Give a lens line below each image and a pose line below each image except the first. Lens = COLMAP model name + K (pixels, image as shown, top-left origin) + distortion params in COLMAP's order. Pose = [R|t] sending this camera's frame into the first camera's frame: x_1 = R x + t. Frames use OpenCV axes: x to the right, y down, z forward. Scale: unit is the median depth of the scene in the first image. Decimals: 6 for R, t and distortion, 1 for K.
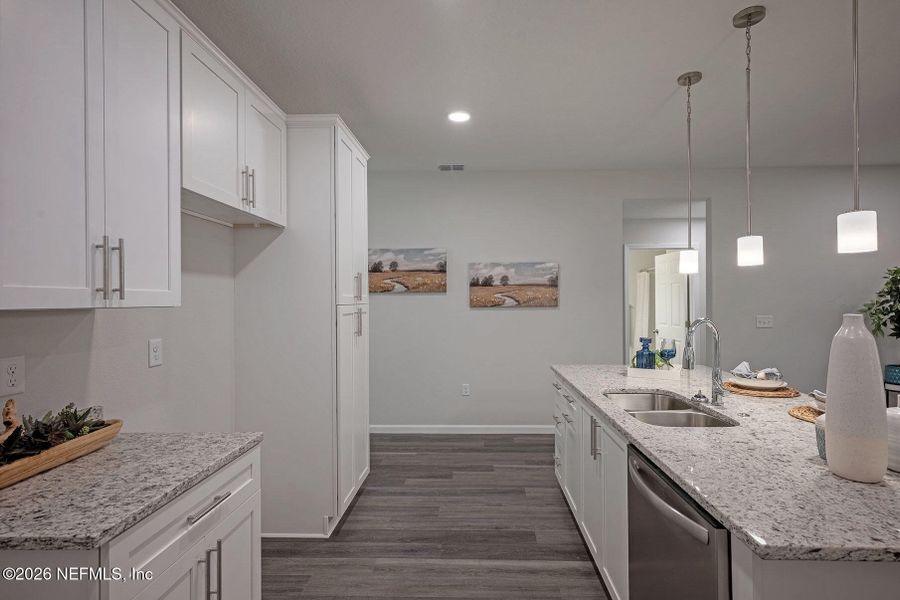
lens RADIAL K [[427.9, 0, 450.0], [0, 427.9, 300.0], [0, 0, 1]] dist [-0.000282, 0.000332]
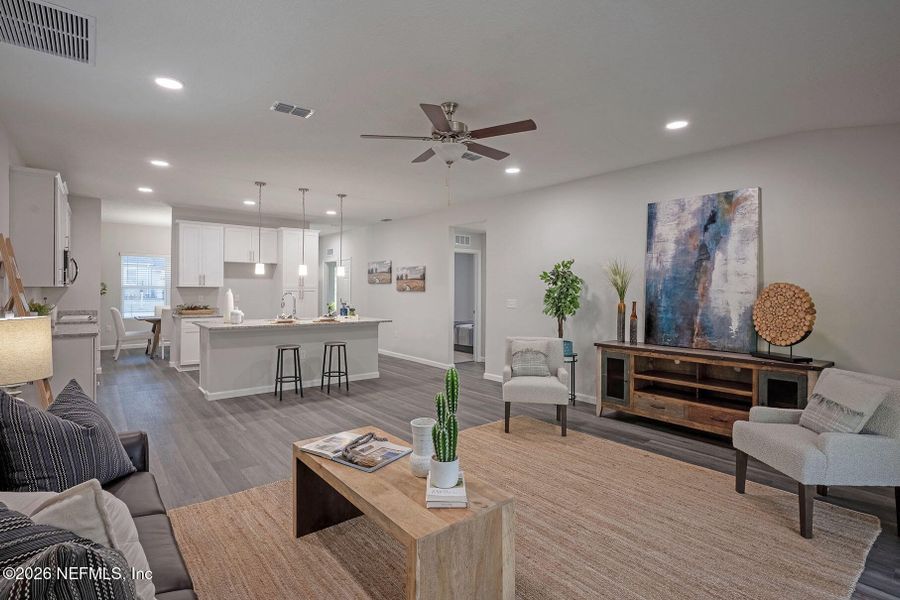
lens RADIAL K [[436.5, 0, 449.1], [0, 436.5, 296.8], [0, 0, 1]] dist [-0.002229, 0.000096]
pose [[0.649233, 0.023481, -0.760227, 1.800461], [-0.009187, 0.999693, 0.023032, -0.004381], [0.760534, -0.007968, 0.649249, -0.091893]]
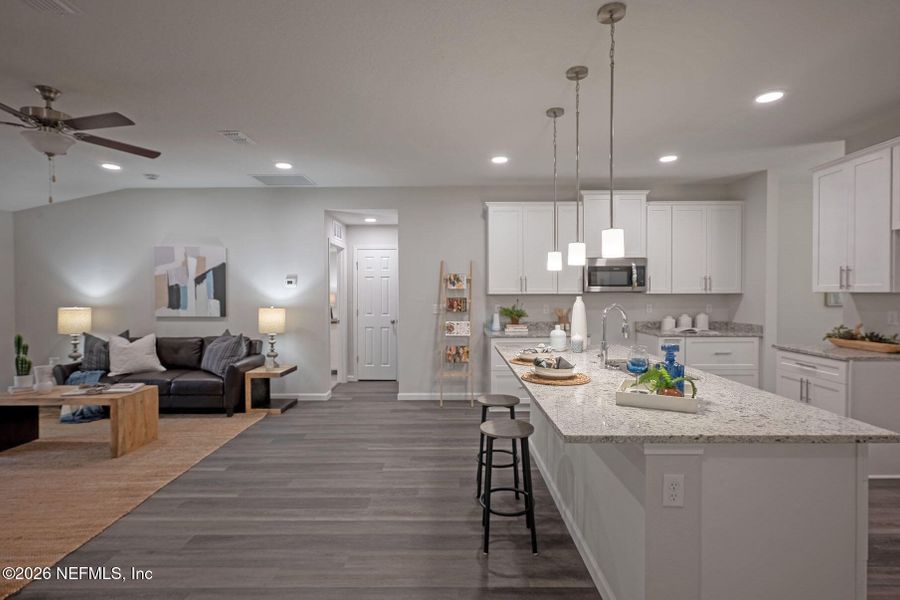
lens RADIAL K [[436.5, 0, 449.1], [0, 436.5, 296.8], [0, 0, 1]] dist [-0.002229, 0.000096]
pose [[-0.999913, 0.009260, -0.009382, 0.566165], [0.009231, 0.999953, 0.003109, 0.007112], [0.009411, 0.003022, -0.999951, 1.129440]]
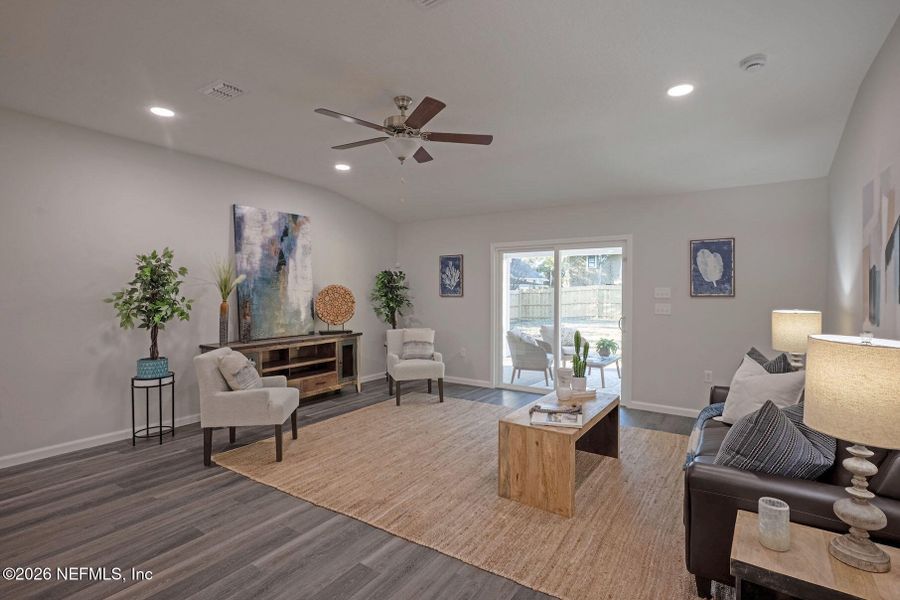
lens RADIAL K [[436.5, 0, 449.1], [0, 436.5, 296.8], [0, 0, 1]] dist [-0.002229, 0.000096]
pose [[0.542314, -0.004498, 0.840164, 0.598487], [-0.007397, 0.999921, 0.010127, 0.003535], [-0.840143, -0.011707, 0.542238, -0.064041]]
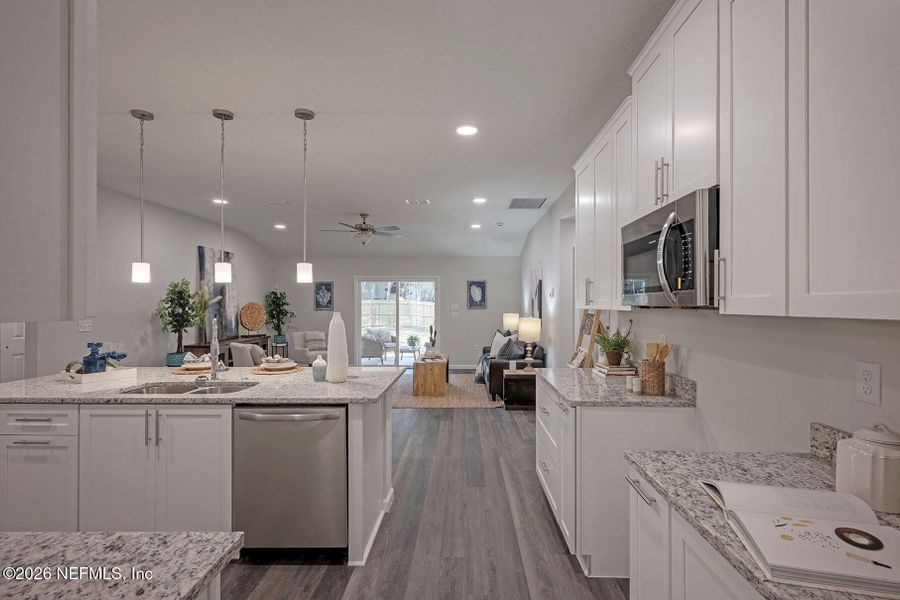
lens RADIAL K [[436.5, 0, 449.1], [0, 436.5, 296.8], [0, 0, 1]] dist [-0.002229, 0.000096]
pose [[0.009834, 0.023234, 0.999682, -0.361975], [-0.001661, 0.999729, -0.023219, 0.001466], [-0.999950, -0.001433, 0.009870, 0.094759]]
